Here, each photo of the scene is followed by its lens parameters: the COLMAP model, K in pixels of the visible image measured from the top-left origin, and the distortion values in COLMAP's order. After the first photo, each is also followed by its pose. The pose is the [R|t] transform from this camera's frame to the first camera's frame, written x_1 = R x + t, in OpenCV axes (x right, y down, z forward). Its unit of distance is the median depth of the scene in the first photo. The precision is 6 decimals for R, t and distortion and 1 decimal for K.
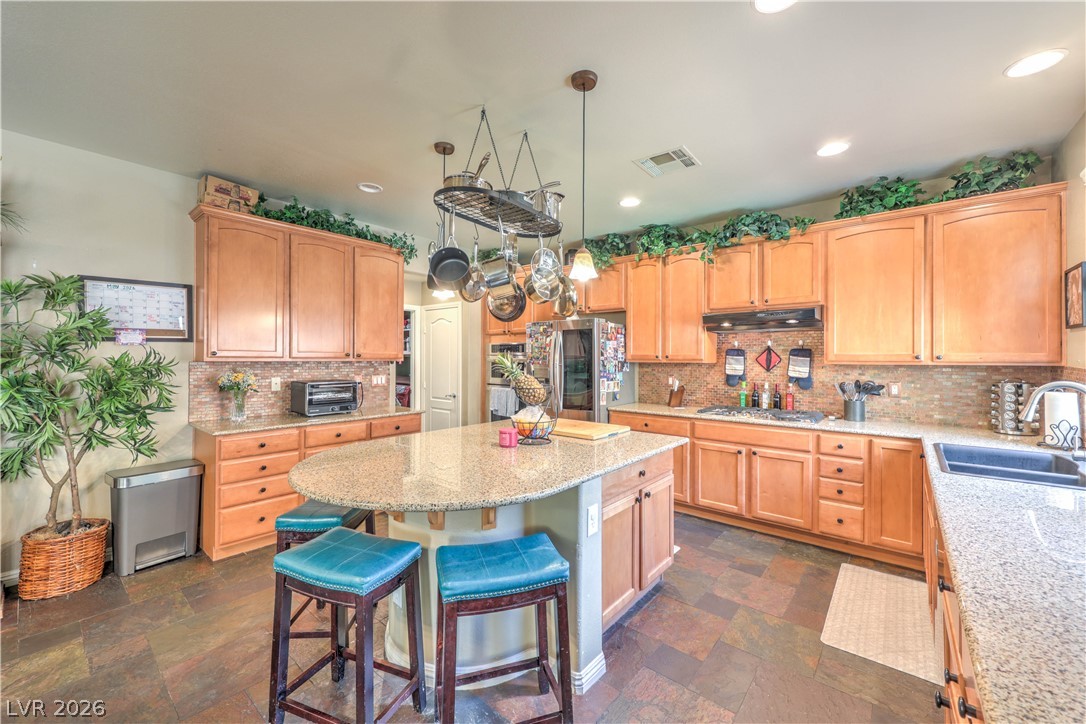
lens RADIAL K [[436.8, 0, 540.3], [0, 436.8, 359.5], [0, 0, 1]] dist [0.002878, 0.000774]
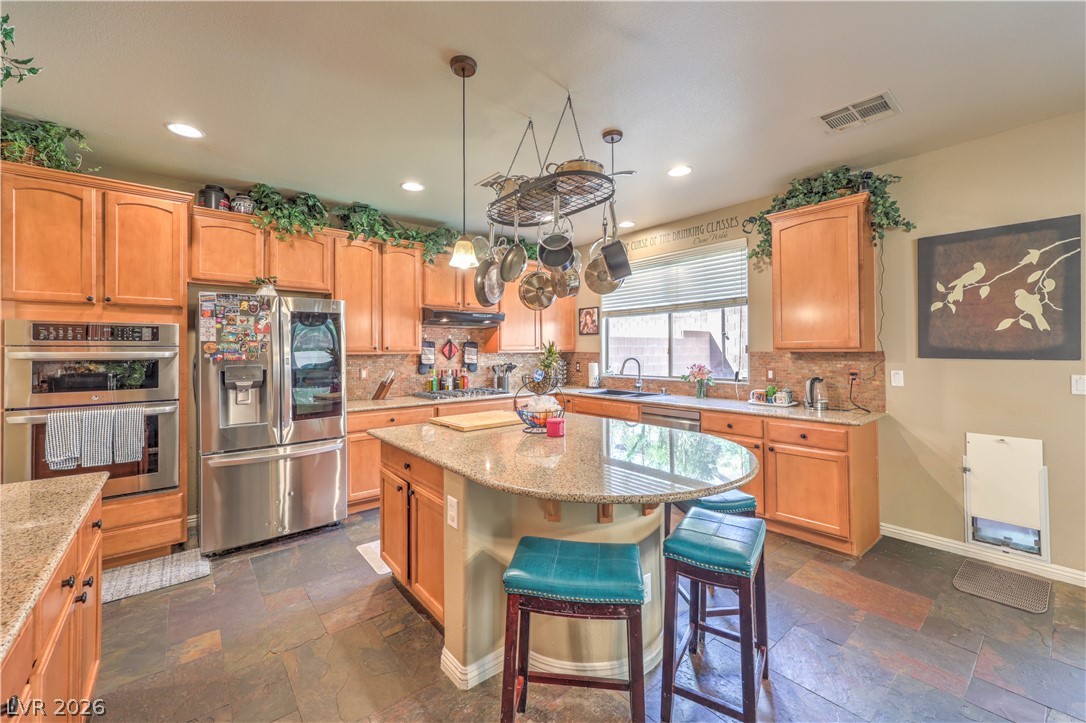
lens RADIAL K [[436.8, 0, 543.1], [0, 436.8, 344.9], [0, 0, 1]] dist [0.002878, 0.000774]
pose [[0.174438, 0.006405, 0.984647, -0.657650], [0.009751, 0.999919, -0.008232, -0.001943], [-0.984620, 0.011037, 0.174361, 0.525733]]
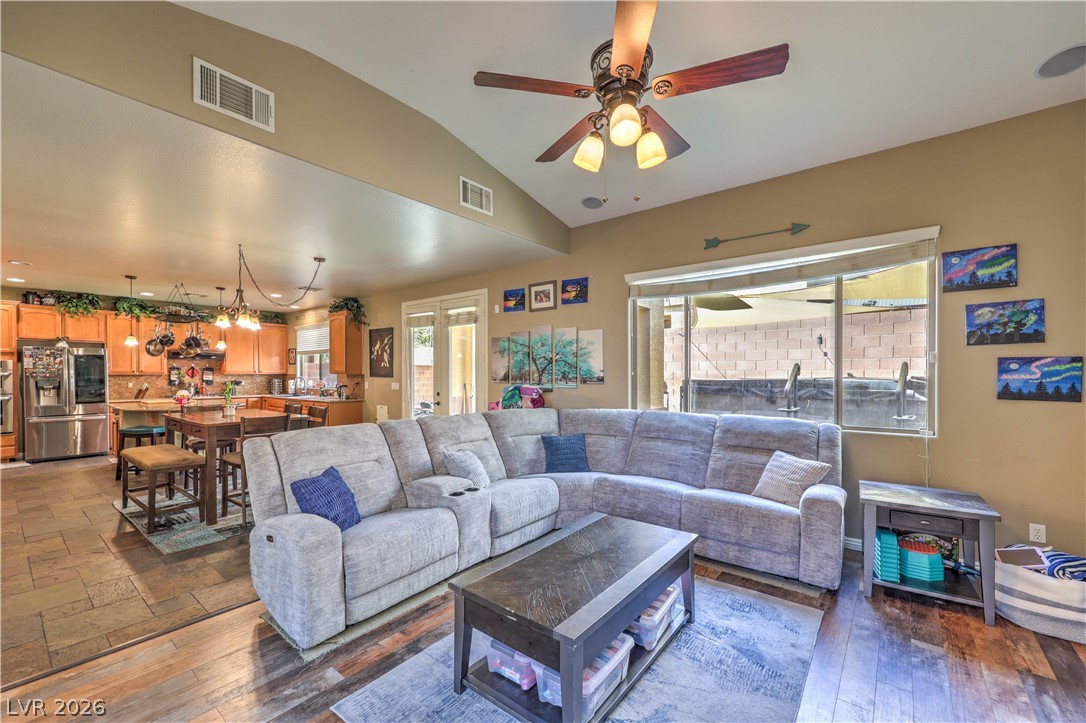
lens RADIAL K [[436.8, 0, 533.6], [0, 436.8, 376.8], [0, 0, 1]] dist [0.002878, 0.000774]
pose [[-0.021853, -0.012967, 0.999677, -1.761744], [0.002395, 0.999912, 0.013022, -0.002819], [-0.999758, 0.002679, -0.021820, -0.696518]]
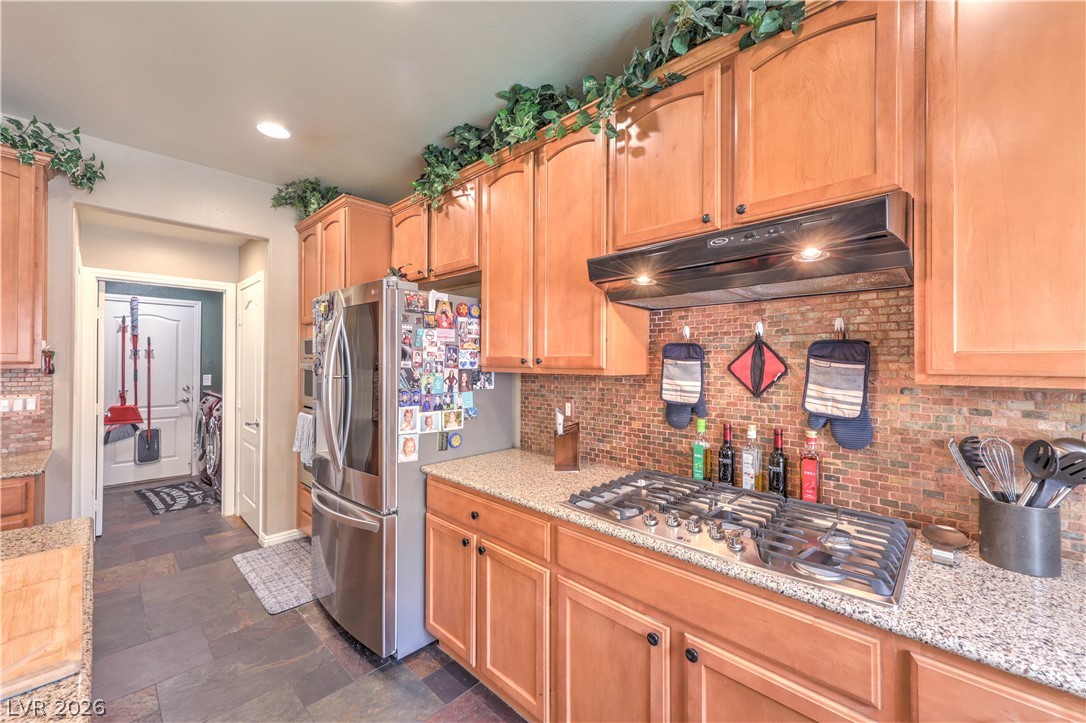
lens RADIAL K [[436.8, 0, 537.8], [0, 436.8, 360.2], [0, 0, 1]] dist [0.002878, 0.000774]
pose [[0.997071, 0.000724, -0.076484, 0.350563], [-0.001450, 0.999954, -0.009436, -0.003013], [0.076474, 0.009519, 0.997026, 0.579892]]
